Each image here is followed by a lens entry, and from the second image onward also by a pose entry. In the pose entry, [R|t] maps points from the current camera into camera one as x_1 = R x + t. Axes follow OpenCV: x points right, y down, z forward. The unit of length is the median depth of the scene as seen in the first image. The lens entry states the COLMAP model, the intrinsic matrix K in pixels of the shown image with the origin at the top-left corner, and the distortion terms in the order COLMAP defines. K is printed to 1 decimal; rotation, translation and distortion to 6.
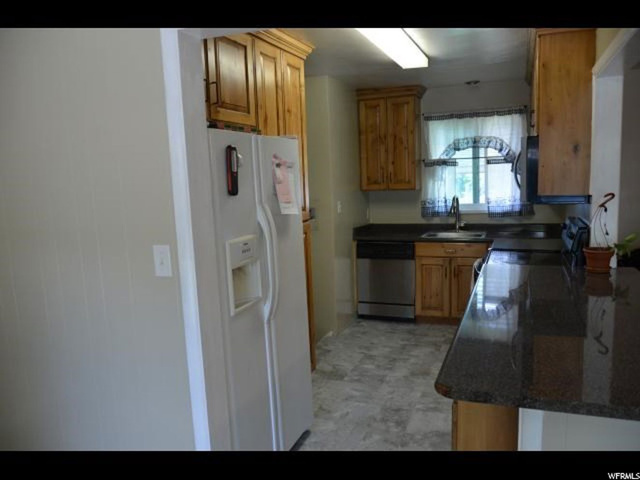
lens RADIAL K [[492.8, 0, 320.0], [0, 492.8, 240.0], [0, 0, 1]] dist [-0.006916, -0.004309]
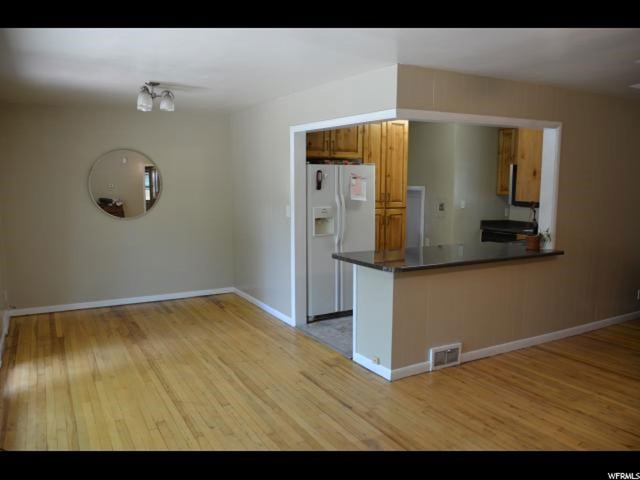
lens RADIAL K [[492.8, 0, 320.0], [0, 492.8, 240.0], [0, 0, 1]] dist [-0.006916, -0.004309]
pose [[0.799618, 0.111050, -0.590151, 0.536339], [-0.109402, 0.993245, 0.038668, 0.027301], [0.590459, 0.033644, 0.806366, -0.414610]]
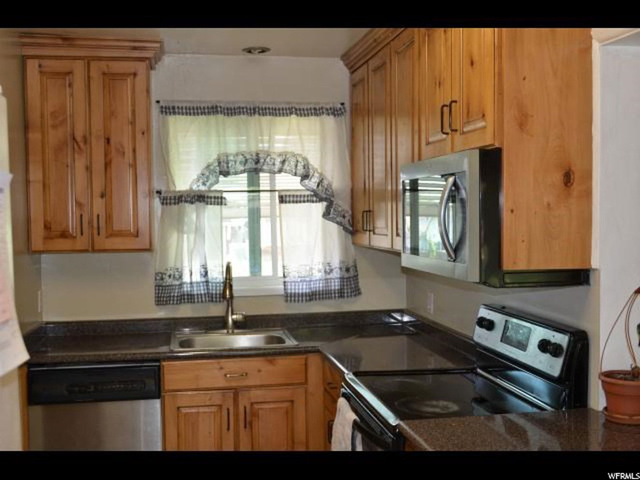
lens RADIAL K [[774.7, 0, 320.0], [0, 774.7, 240.0], [0, 0, 1]] dist [0.000800, 0.032819]
pose [[0.850280, 0.006210, 0.526294, -0.067637], [0.048122, 0.994825, -0.089485, -0.036117], [-0.524126, 0.101414, 0.845581, 0.264495]]
